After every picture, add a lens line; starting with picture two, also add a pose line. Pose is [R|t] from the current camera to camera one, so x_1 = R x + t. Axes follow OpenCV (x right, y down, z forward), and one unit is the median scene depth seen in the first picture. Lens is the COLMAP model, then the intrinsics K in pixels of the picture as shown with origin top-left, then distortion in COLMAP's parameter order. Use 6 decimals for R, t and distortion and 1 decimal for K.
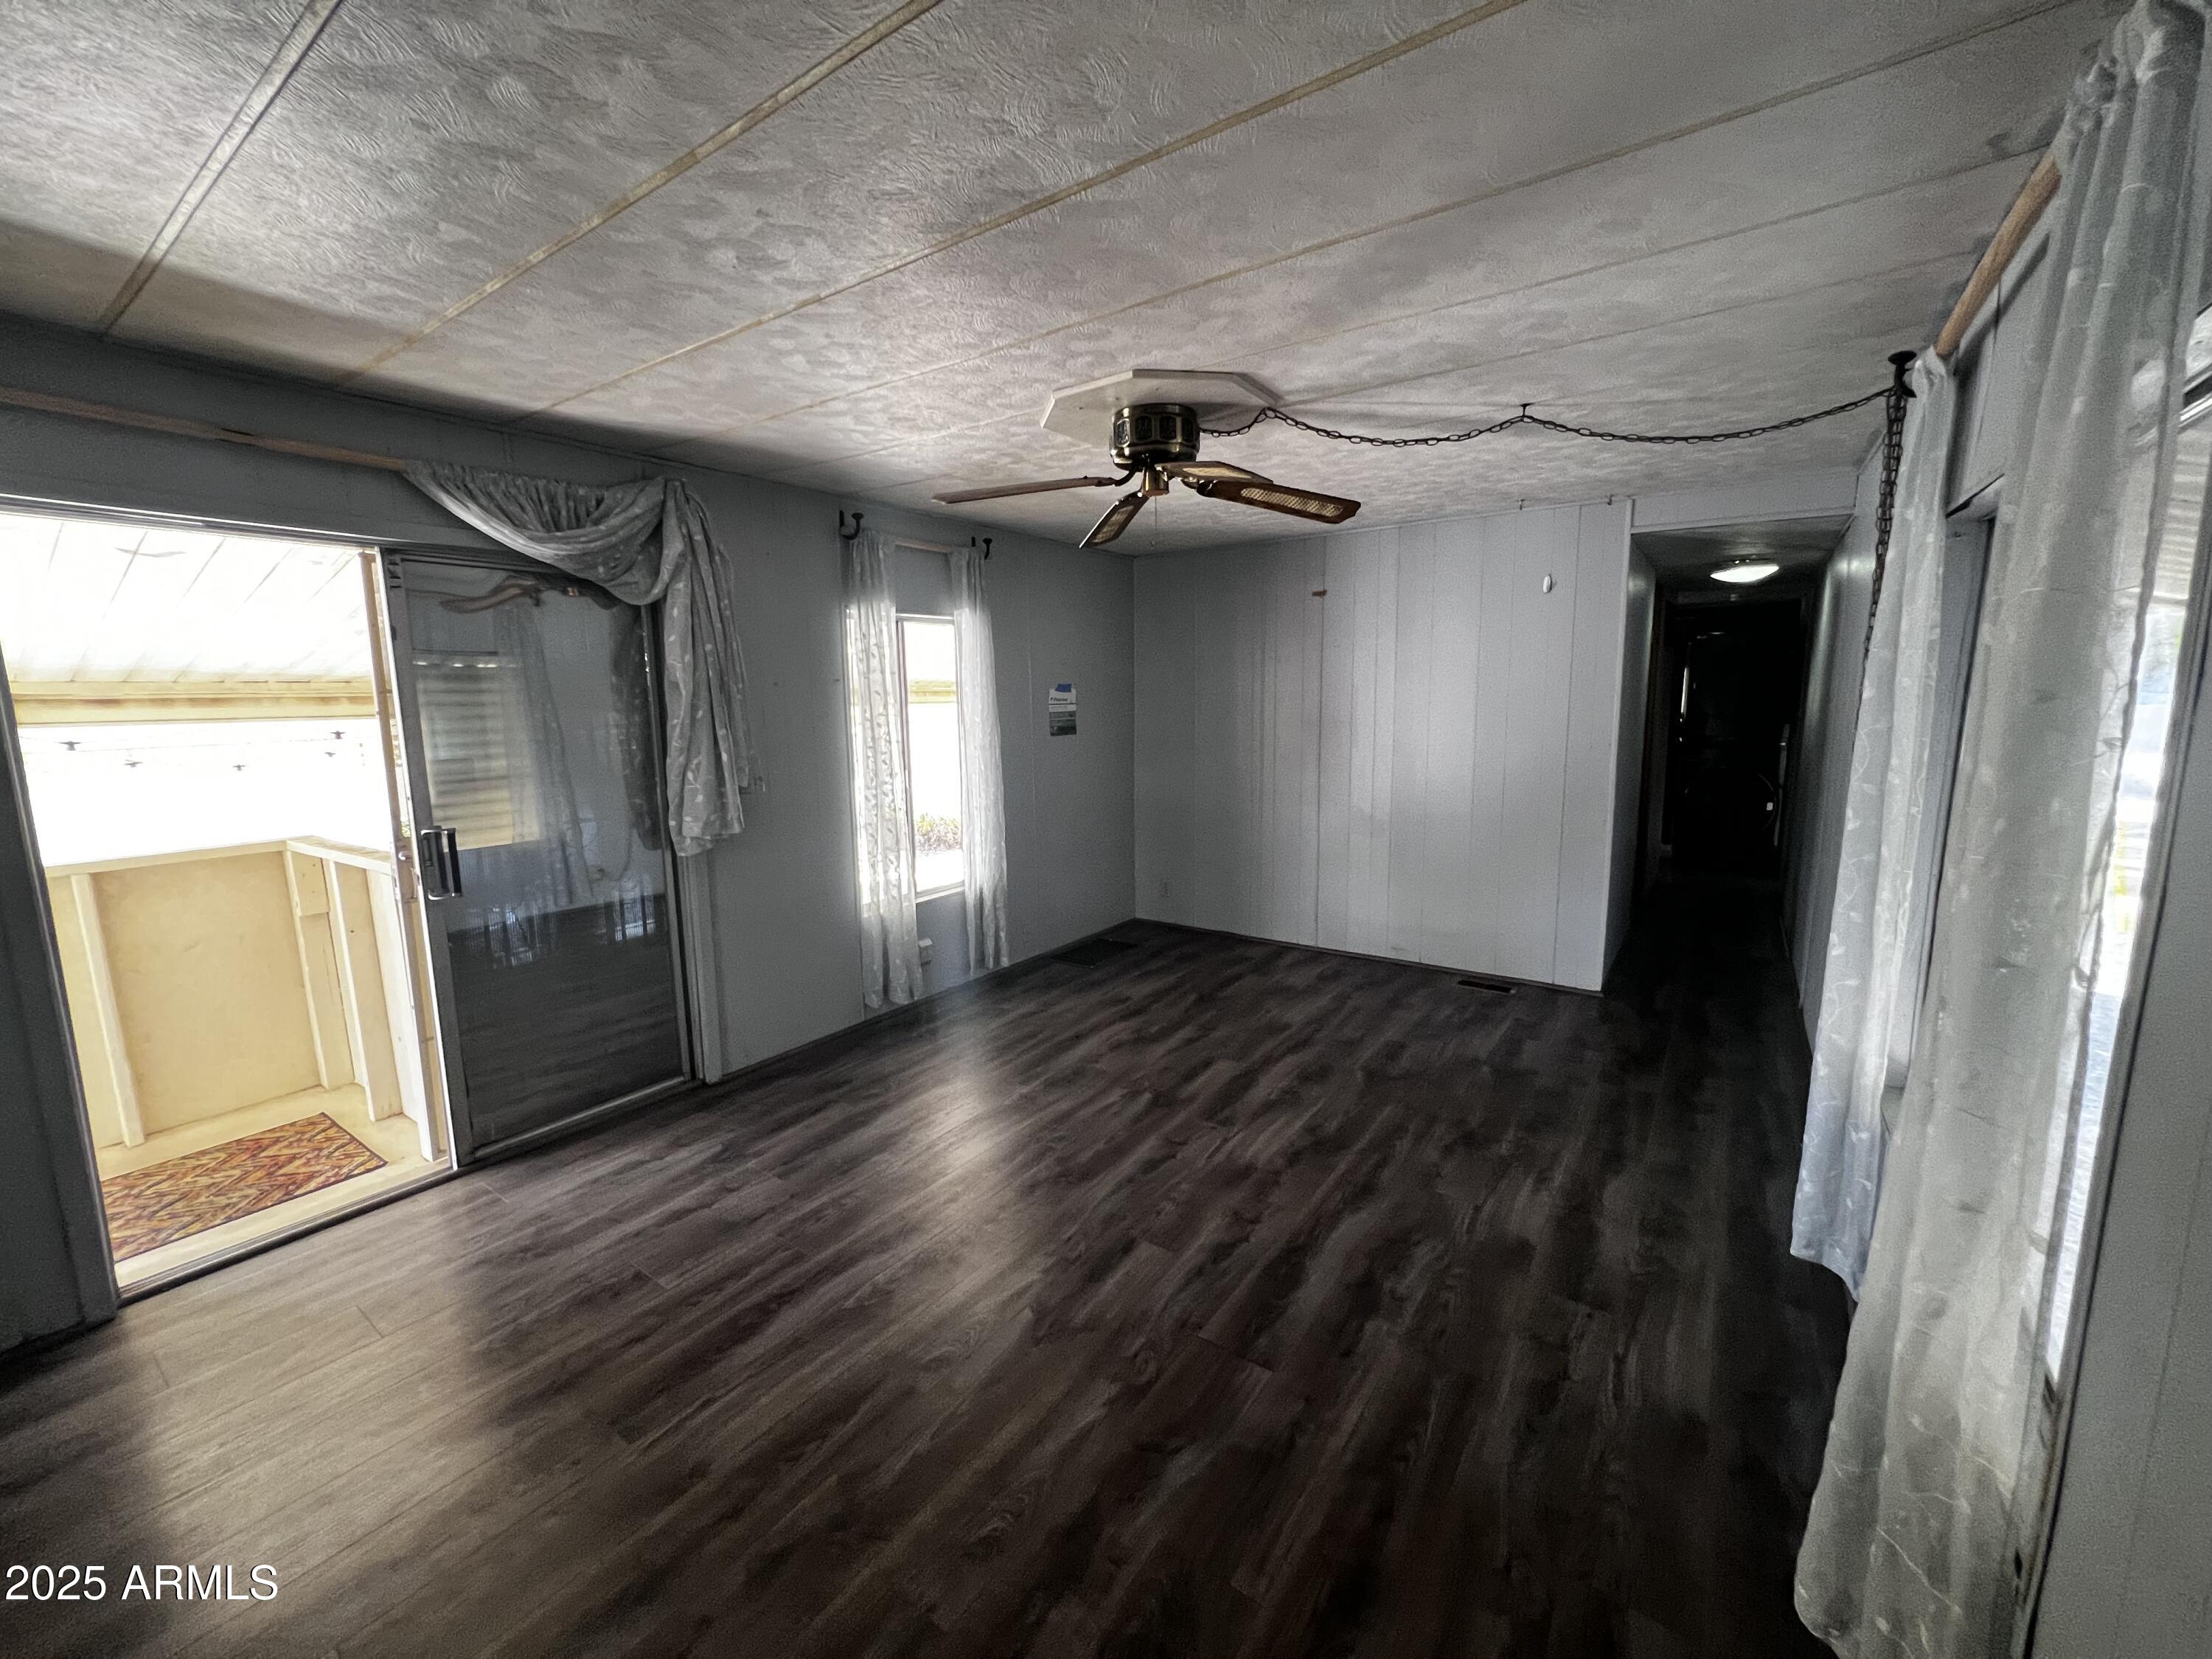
lens RADIAL K [[878.7, 0, 1094.1], [0, 878.7, 828.9], [0, 0, 1]] dist [0.001476, 0.000482]
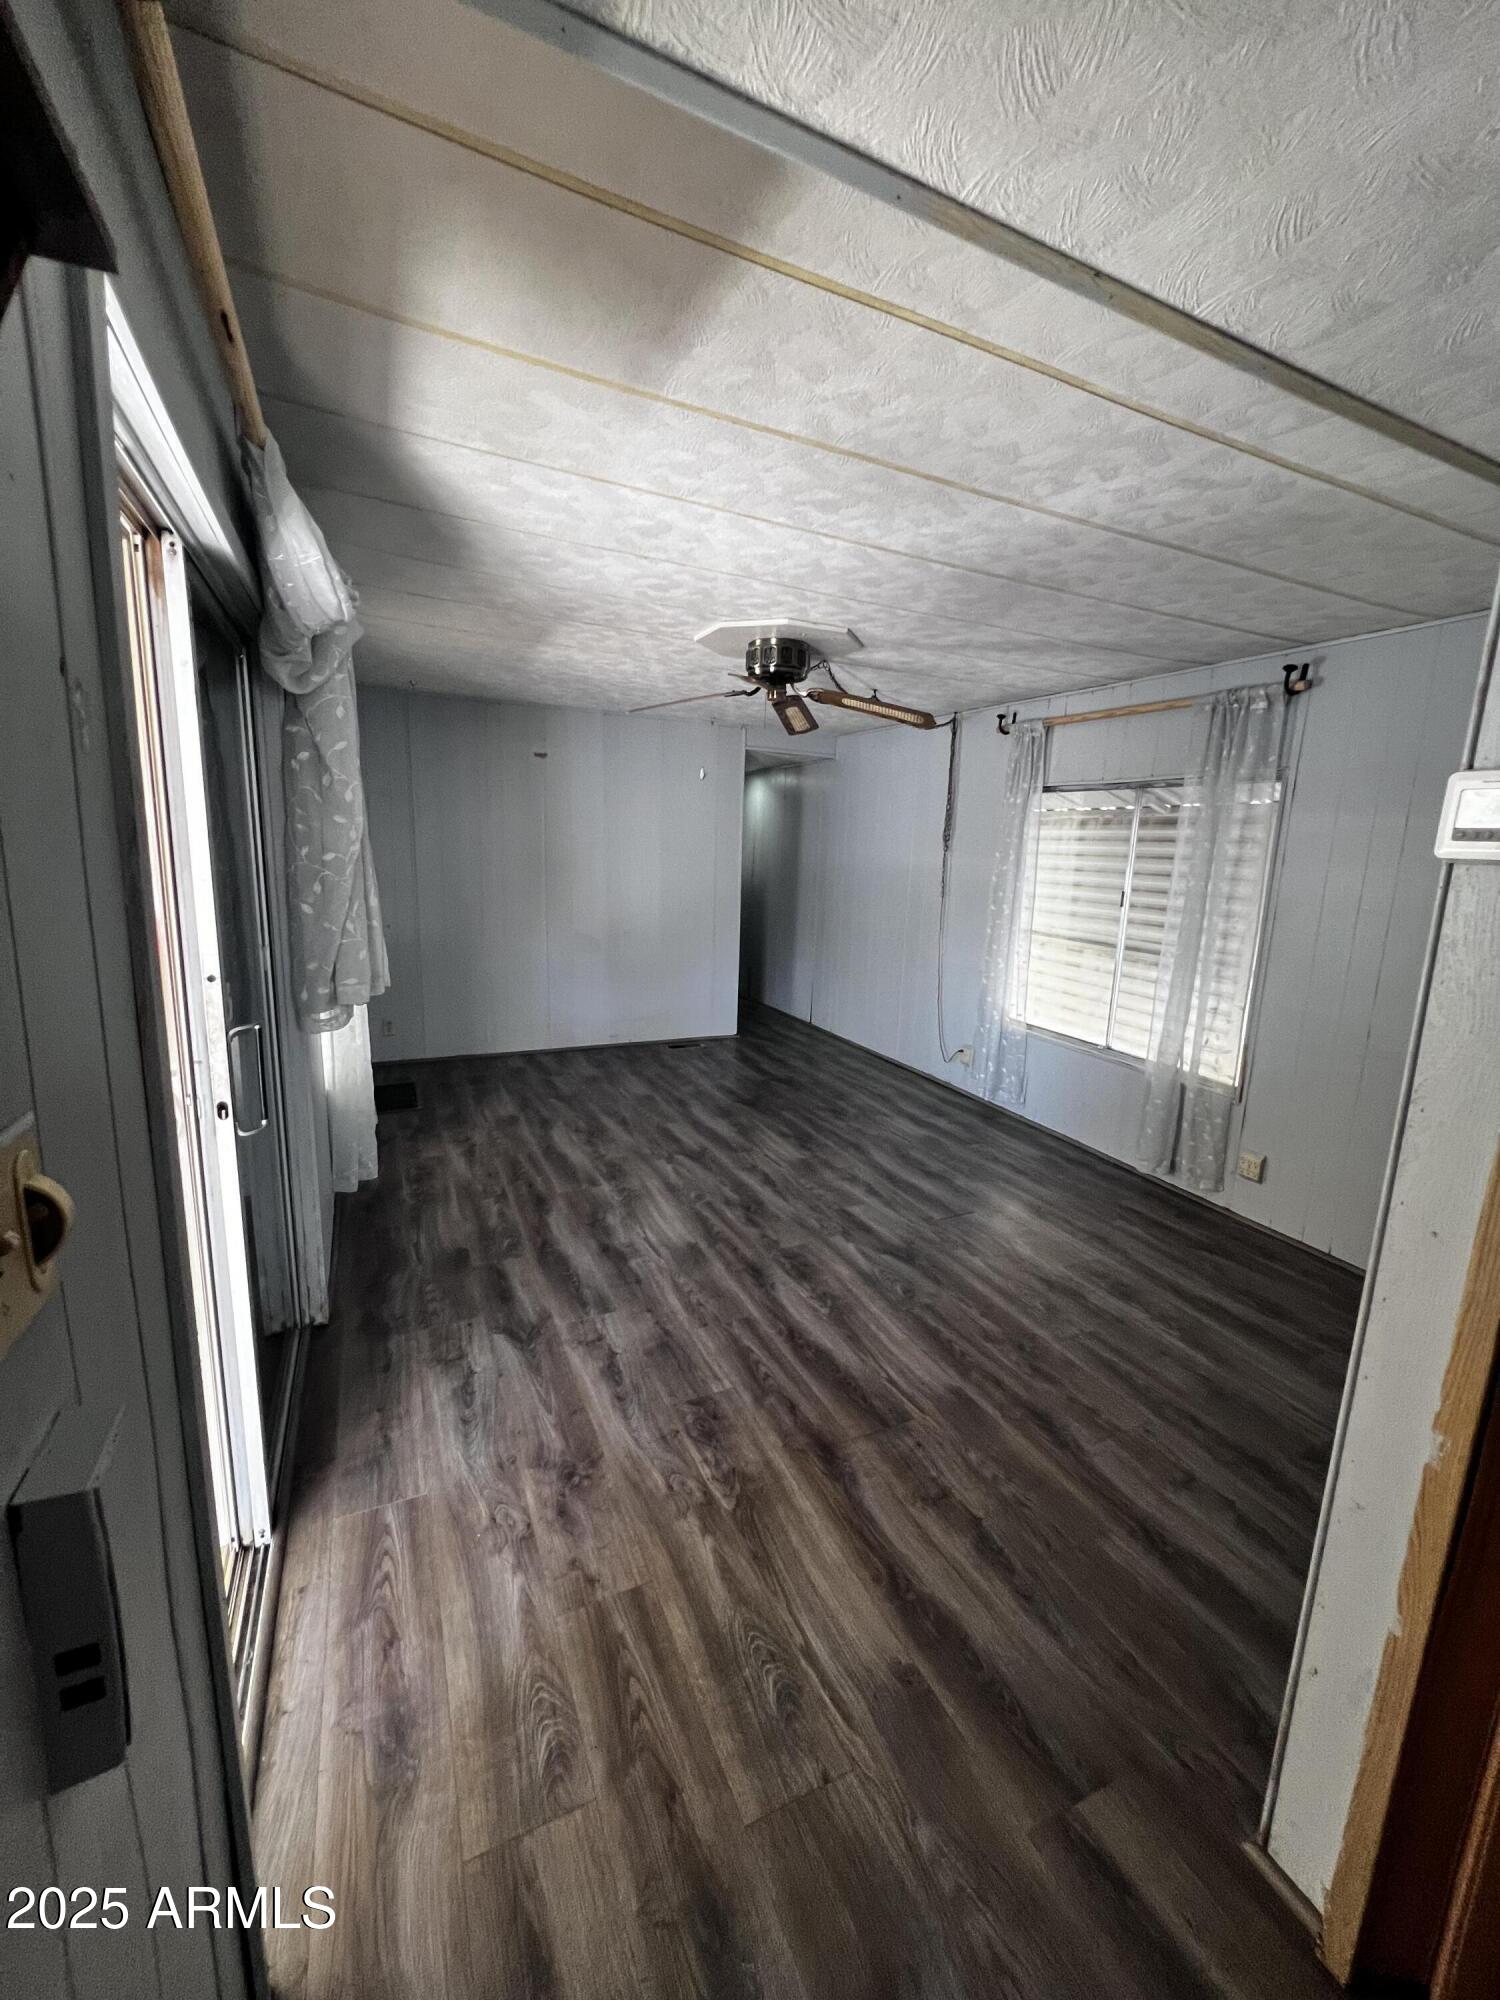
lens RADIAL K [[794.5, 0, 754.0], [0, 794.5, 996.3], [0, 0, 1]] dist [0.001476, 0.000482]
pose [[0.483954, -0.128644, 0.865586, -1.029431], [0.089311, 0.991232, 0.097384, -0.037703], [-0.870524, 0.030177, 0.491200, 0.396718]]
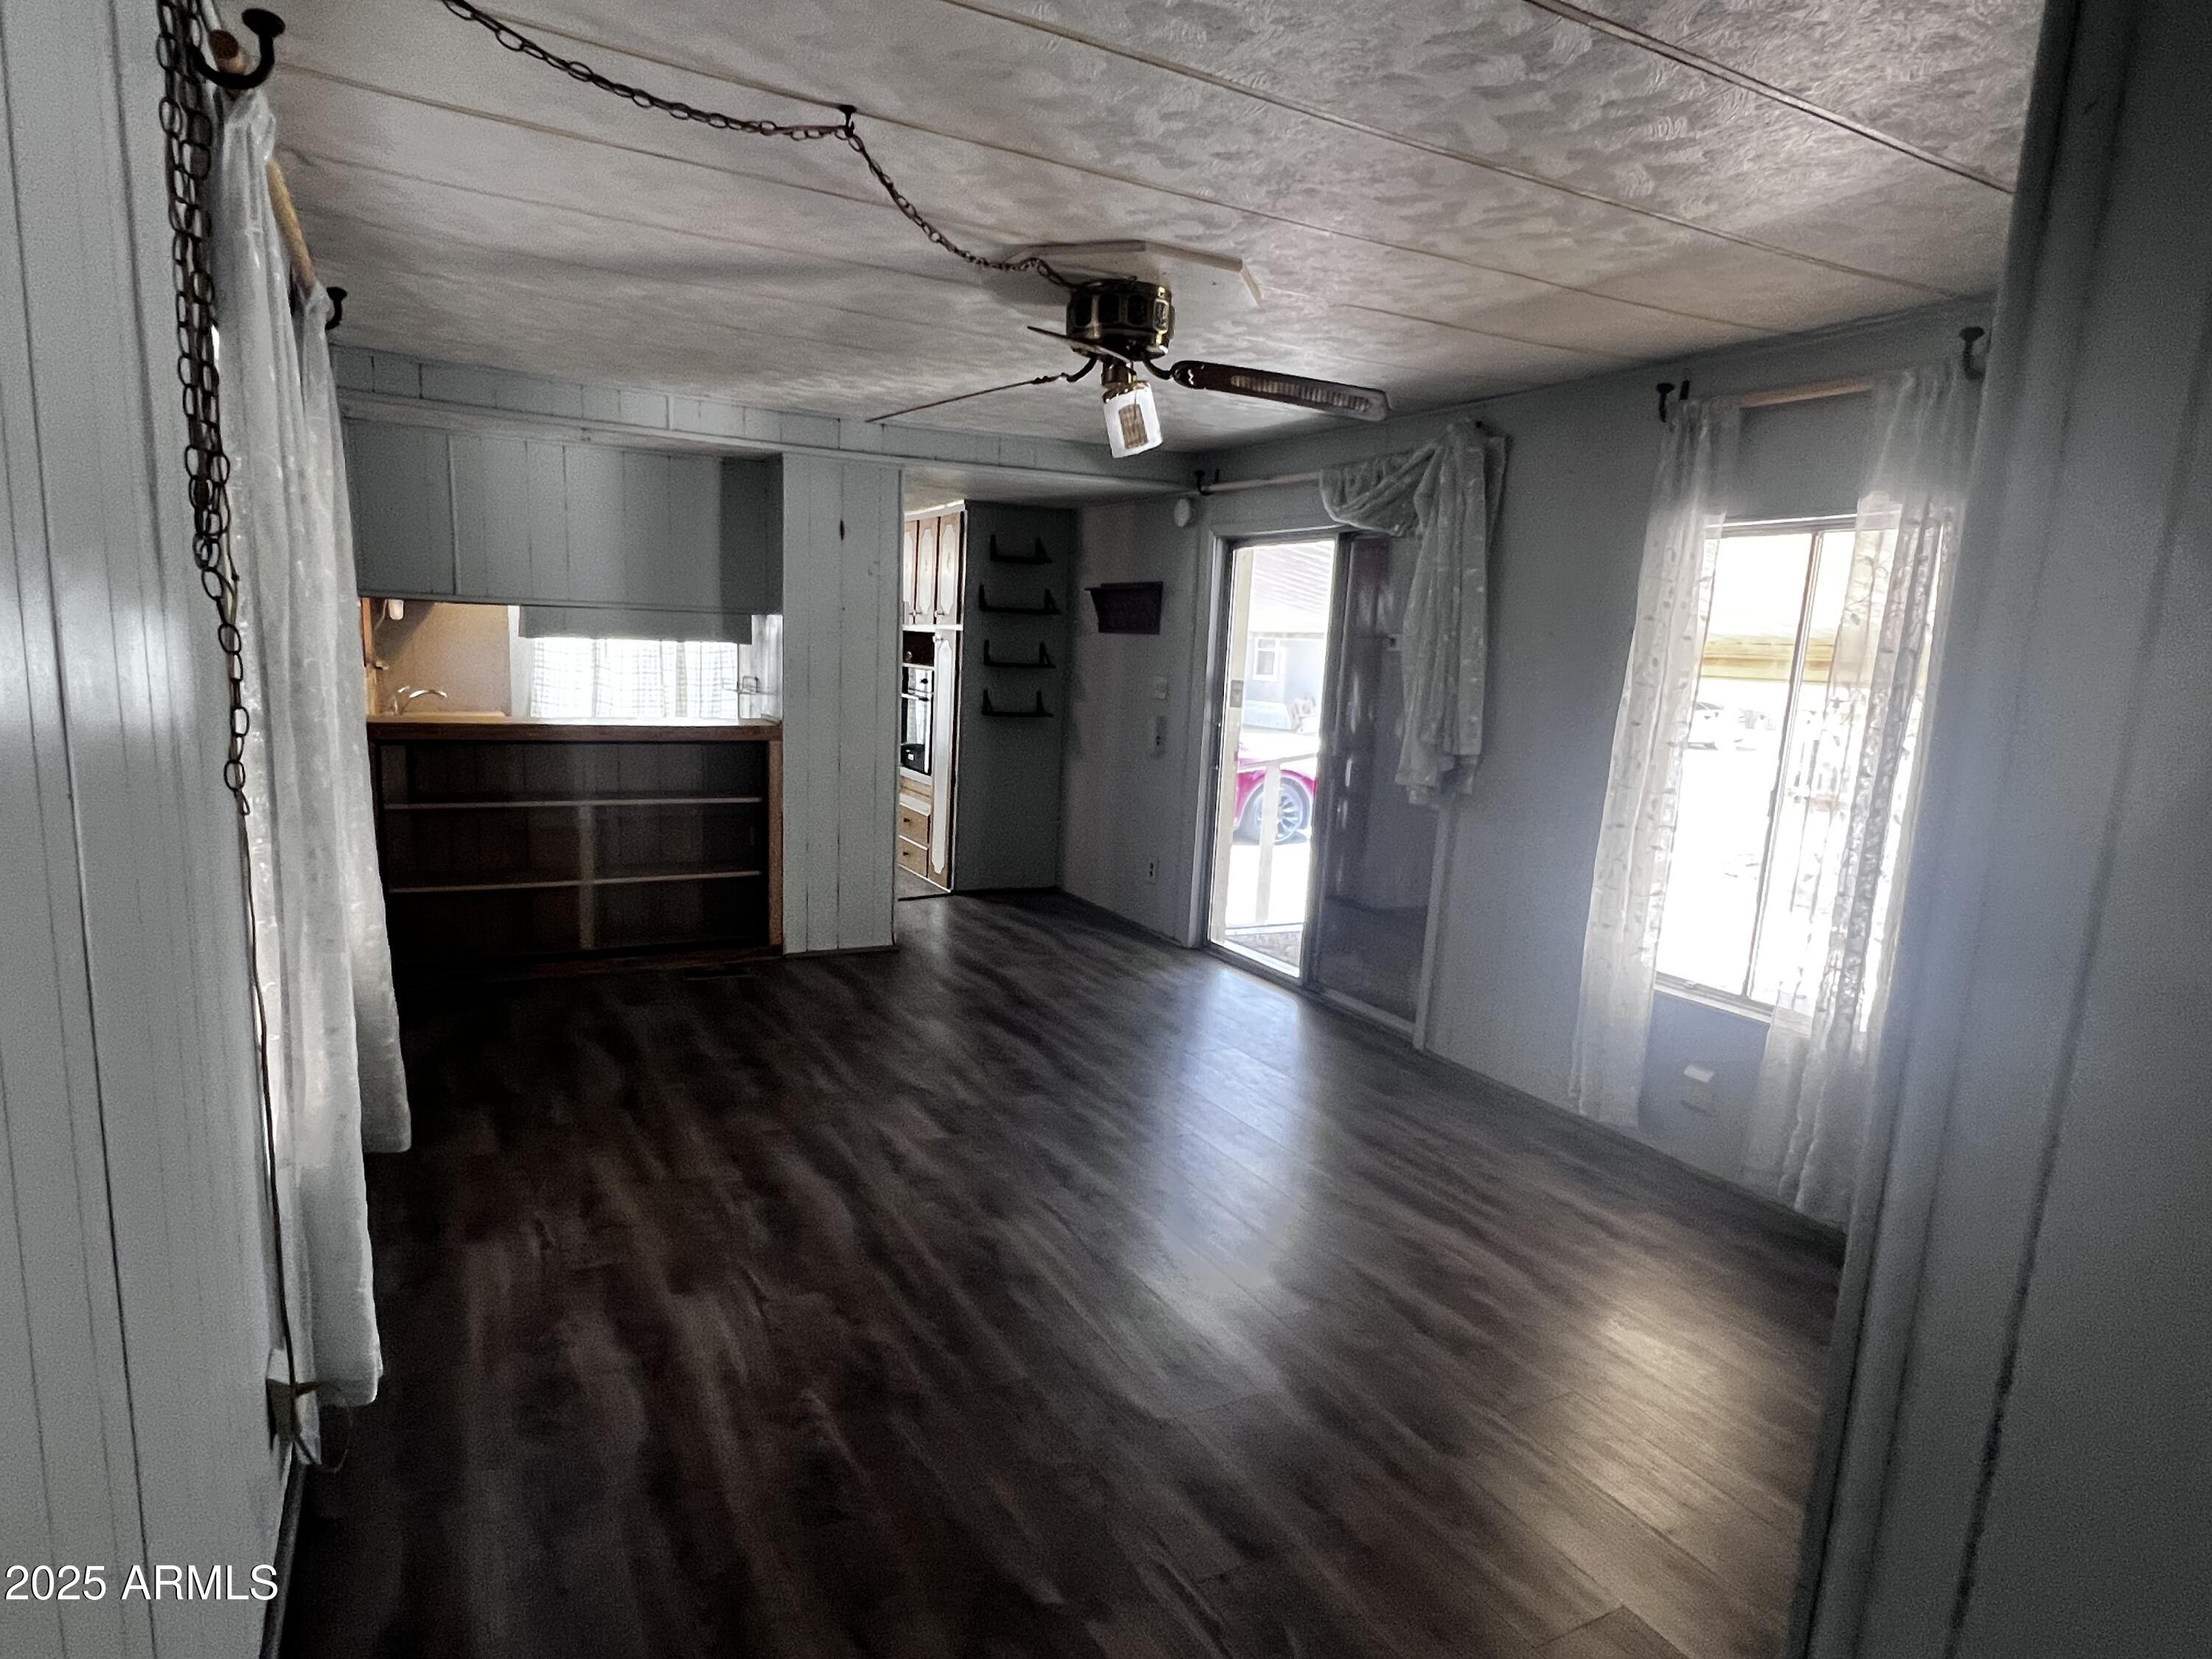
lens RADIAL K [[1227.5, 0, 1106.1], [0, 1227.5, 837.5], [0, 0, 1]] dist [-0.006316, 0.001936]
pose [[-0.426515, 0.137683, -0.893940, 1.112825], [-0.179833, 0.955705, 0.232997, -0.231333], [0.886423, 0.260136, -0.382863, 1.452359]]
